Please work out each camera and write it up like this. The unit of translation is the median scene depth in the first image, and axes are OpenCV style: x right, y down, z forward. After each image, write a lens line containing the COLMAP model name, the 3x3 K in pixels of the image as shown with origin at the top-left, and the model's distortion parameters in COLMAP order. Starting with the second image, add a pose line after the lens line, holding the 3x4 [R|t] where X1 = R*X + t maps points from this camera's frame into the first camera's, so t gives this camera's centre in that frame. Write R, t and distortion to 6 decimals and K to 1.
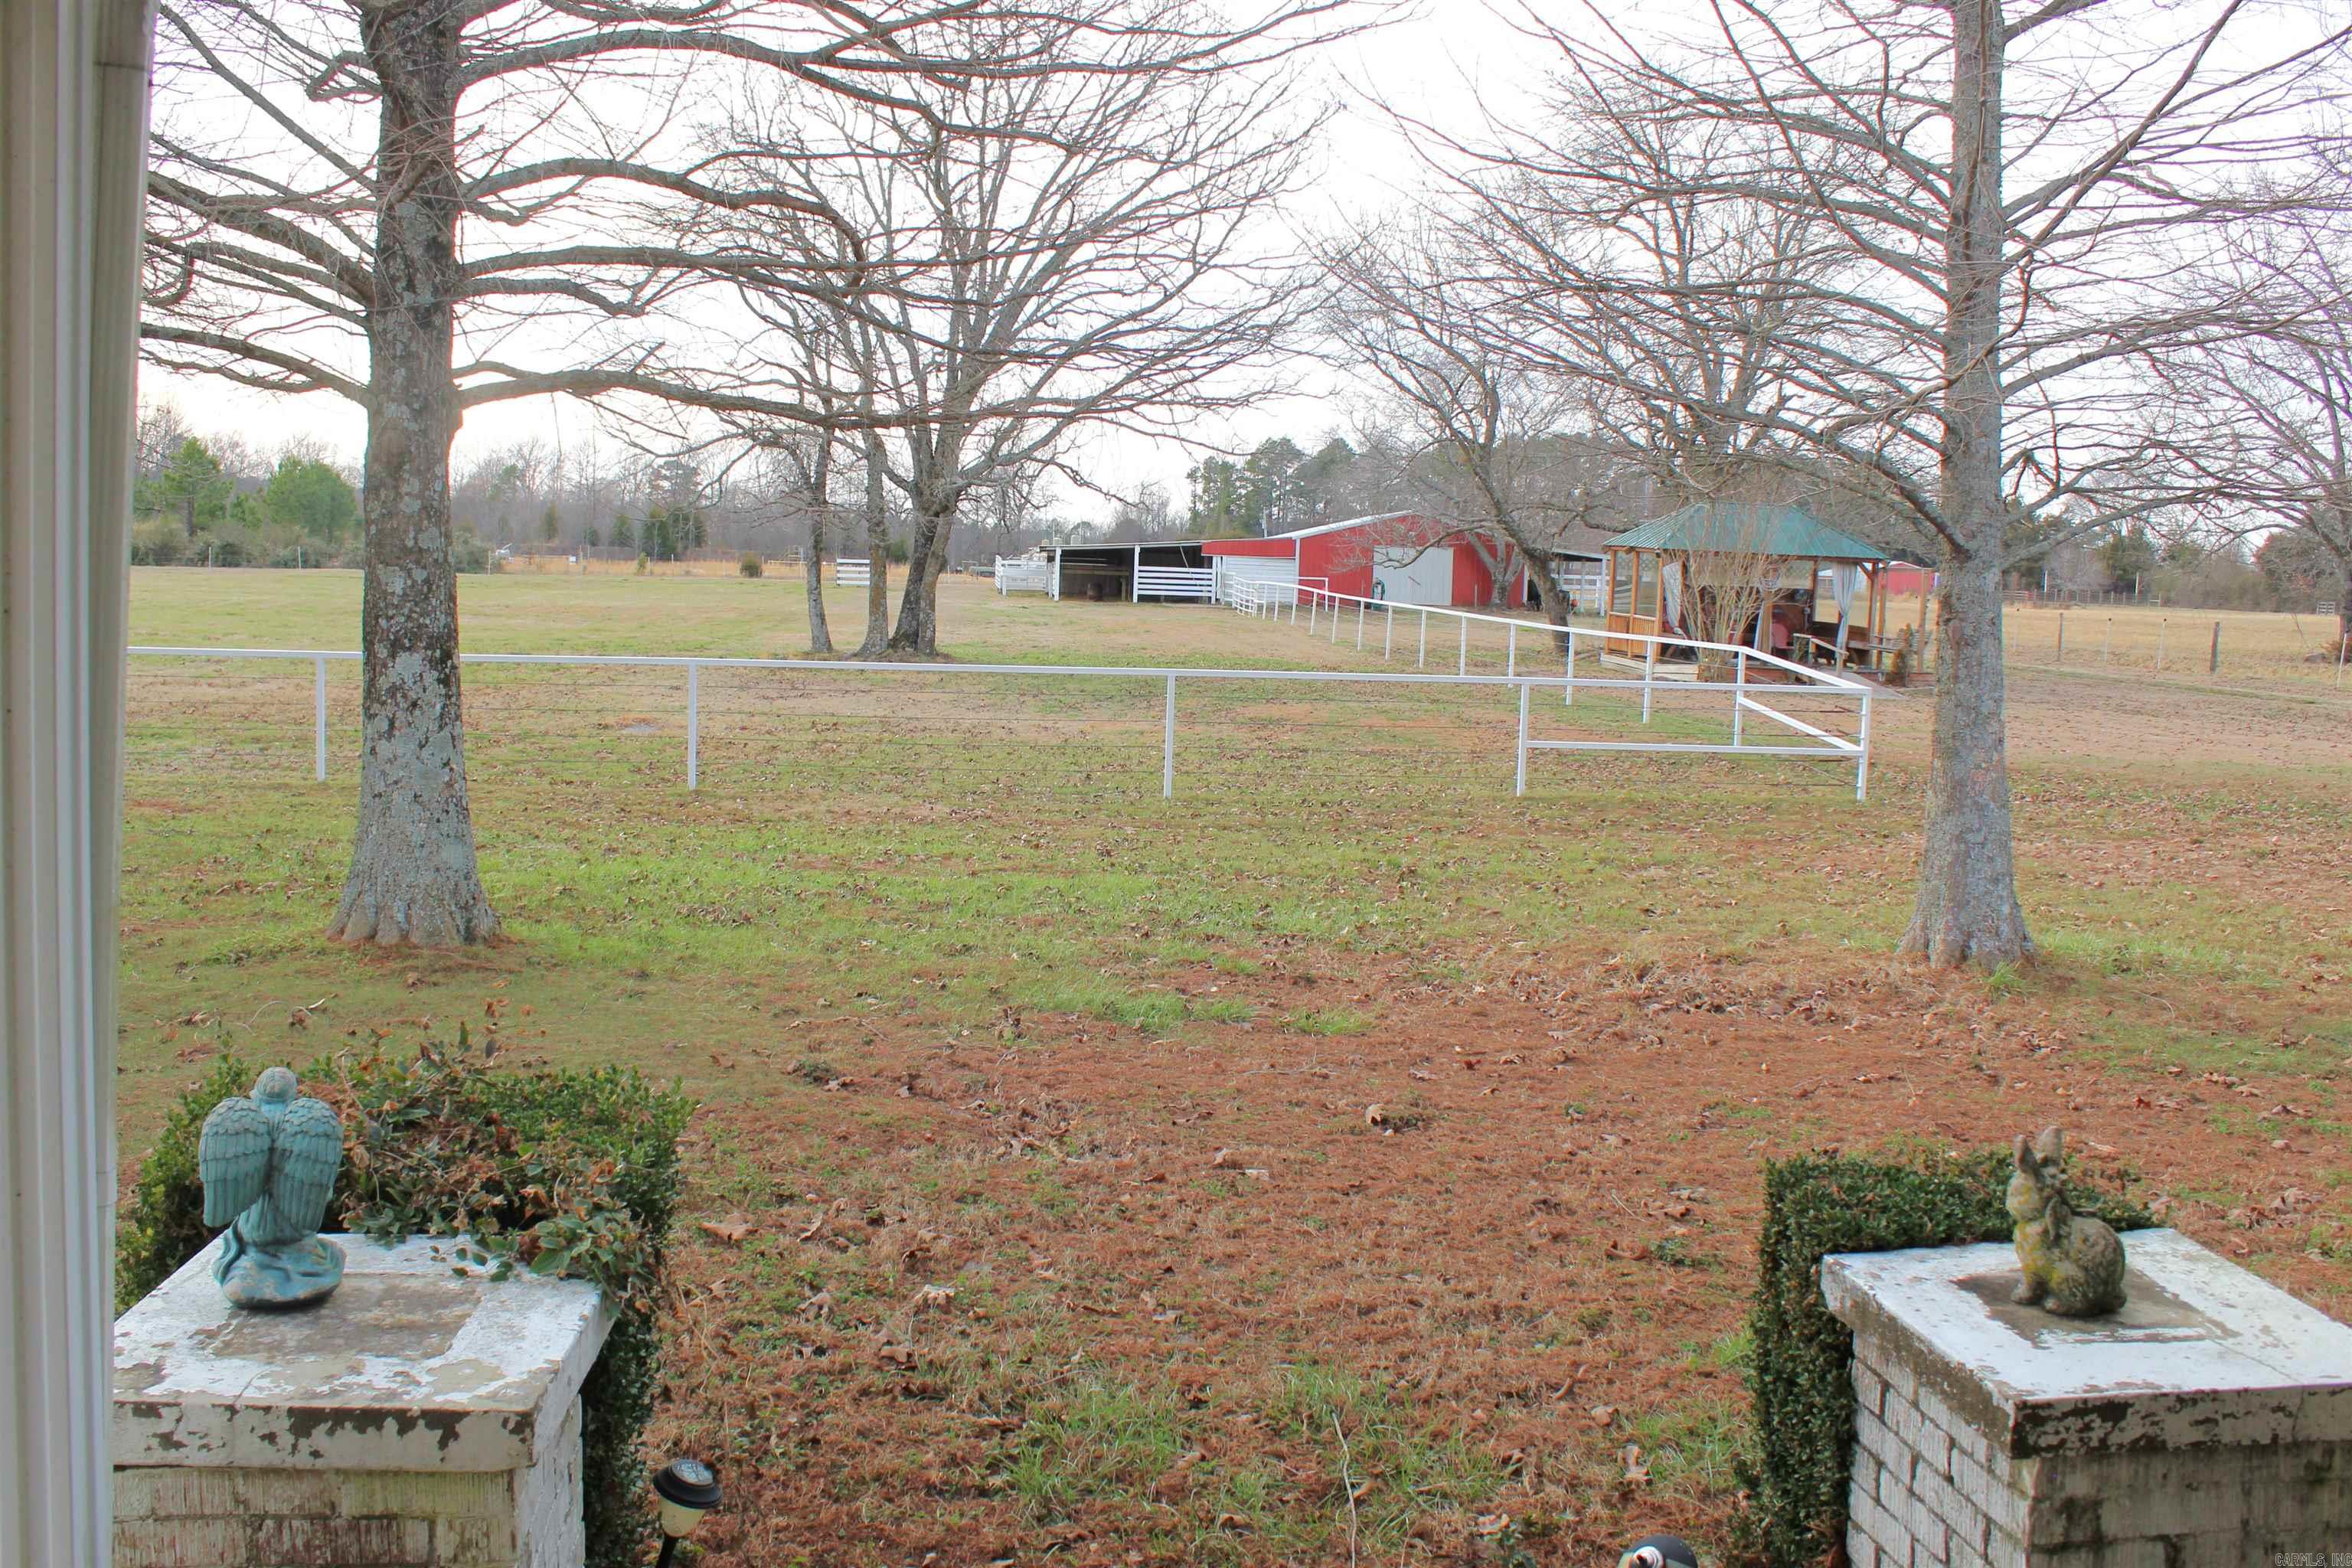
lens RADIAL K [[2446.2, 0, 1174.1], [0, 2446.2, 837.6], [0, 0, 1]] dist [-0.123633, 0.016541]
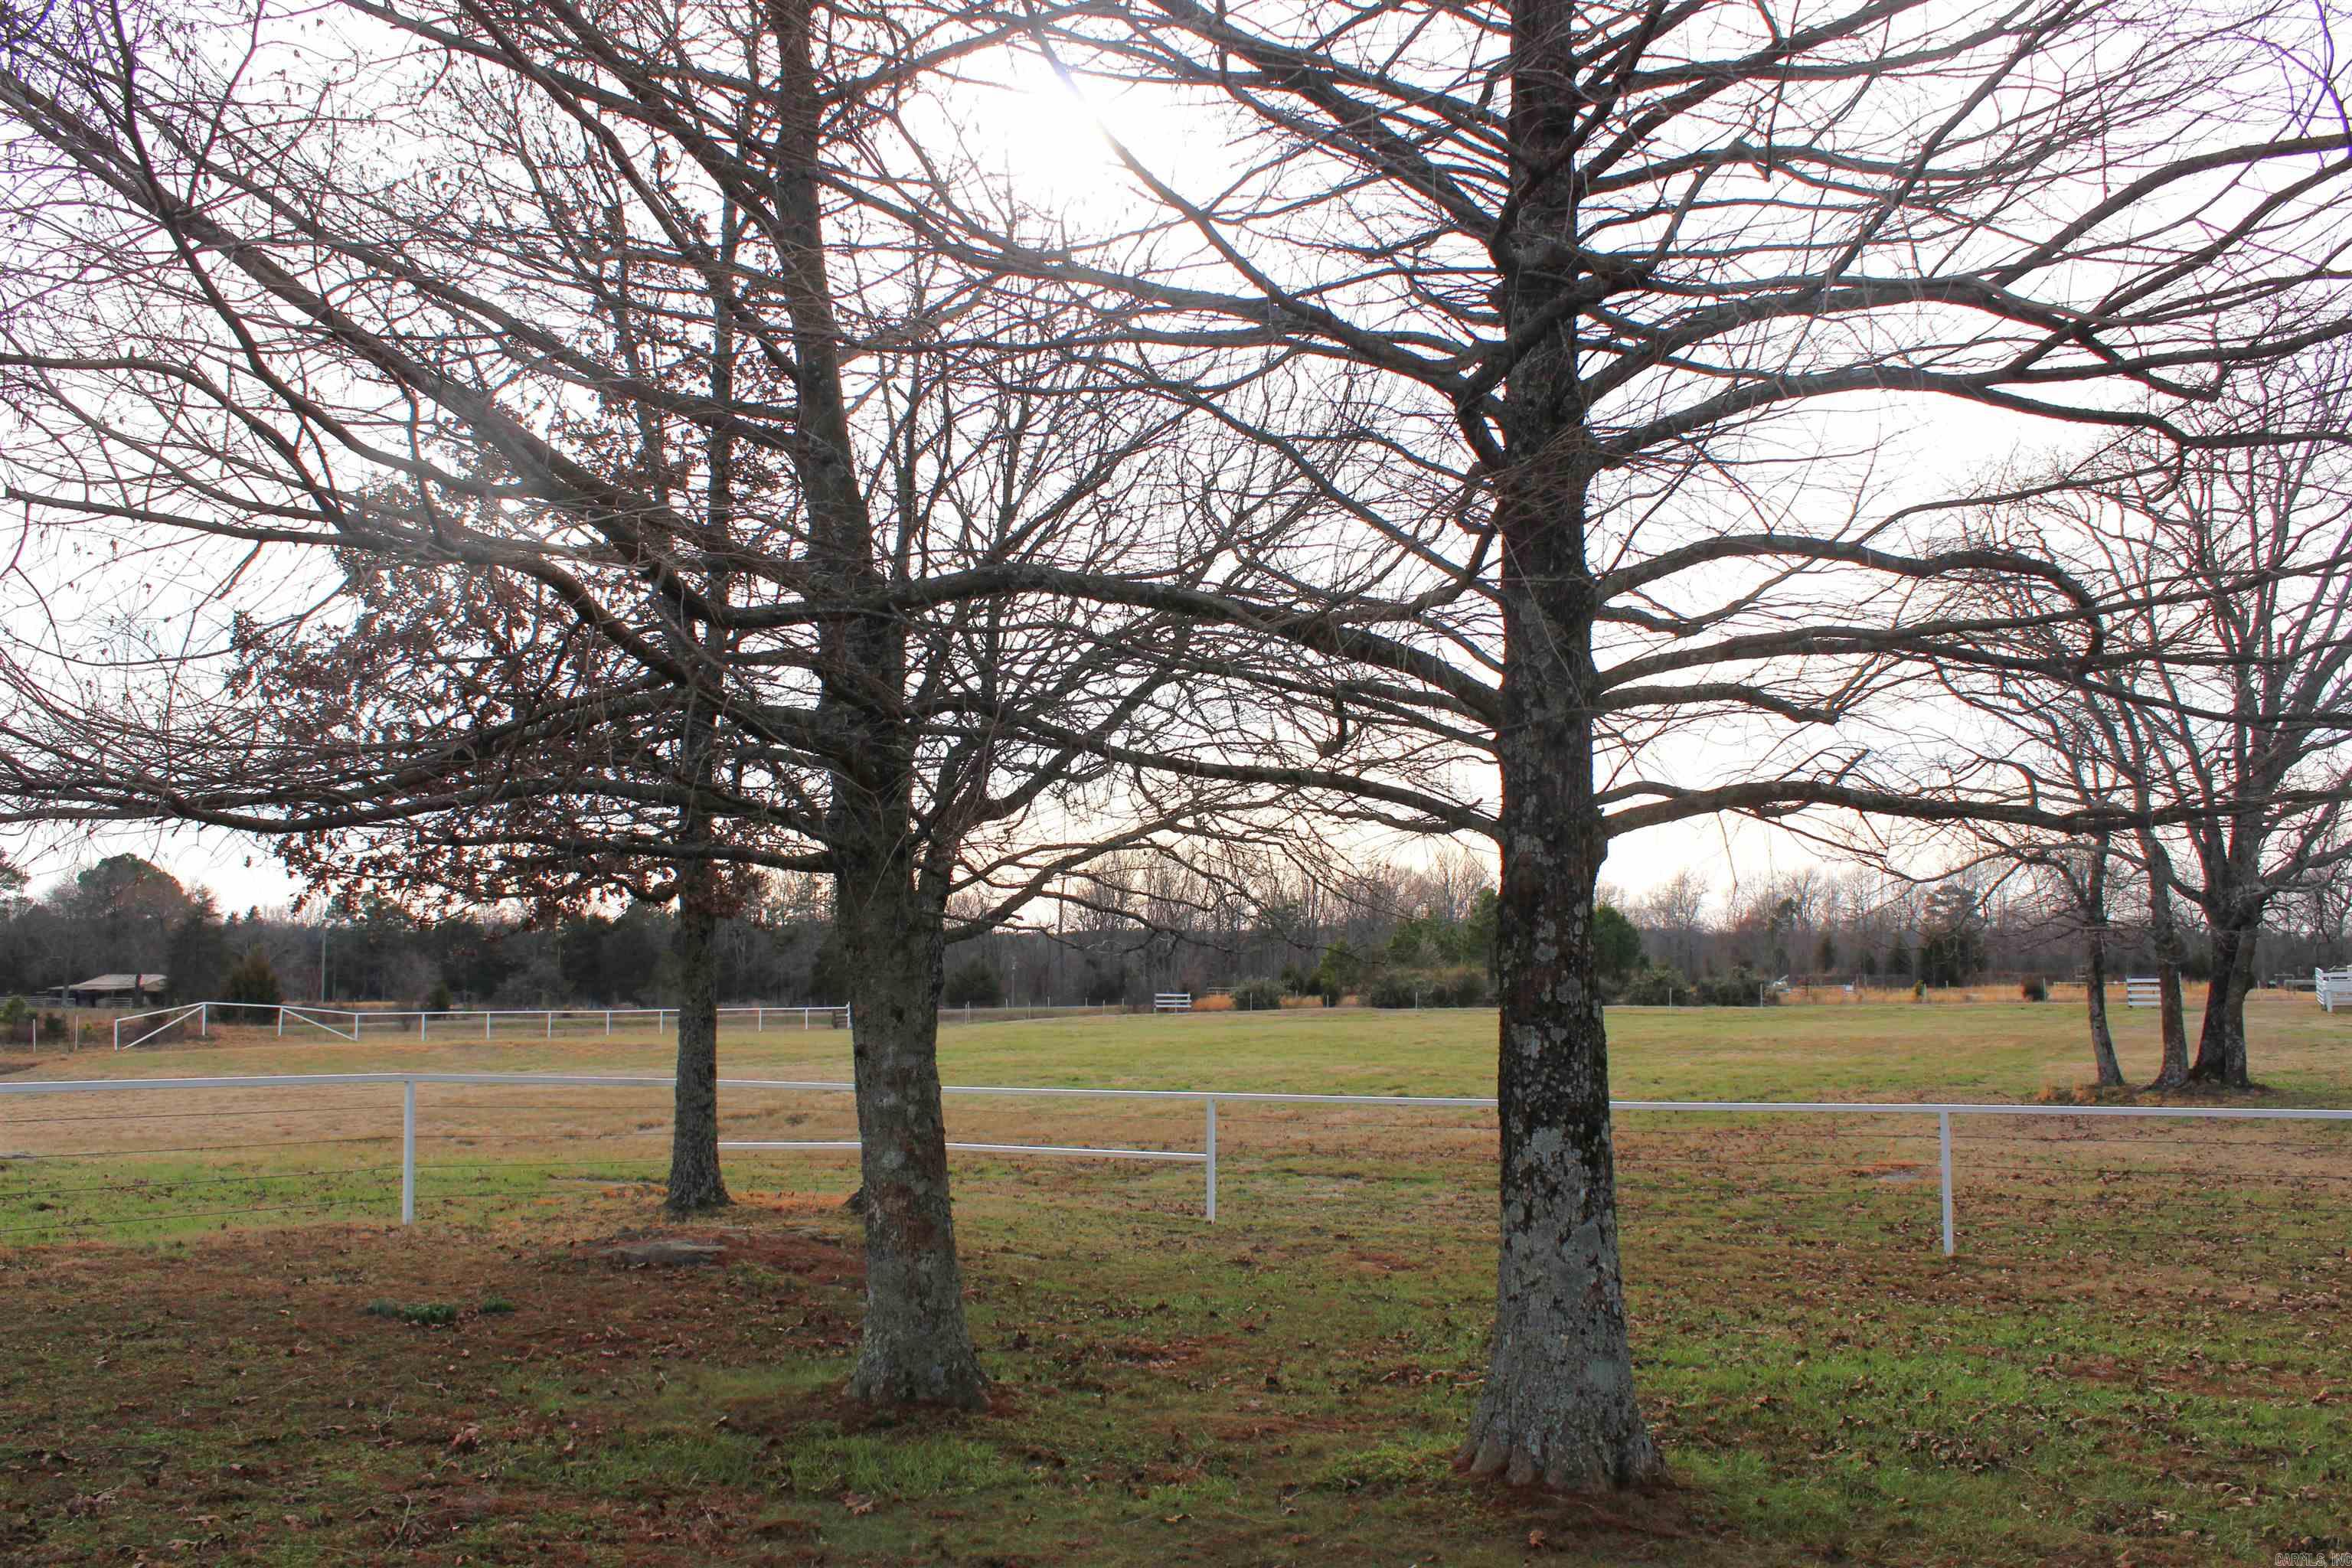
lens RADIAL K [[1941.0, 0, 1171.8], [0, 1941.0, 764.7], [0, 0, 1]] dist [-0.156247, 0.139412]
pose [[0.812751, -0.099163, -0.574110, -0.022476], [-0.031864, 0.976368, -0.213751, -0.045511], [0.581739, 0.192020, 0.790385, 0.317972]]
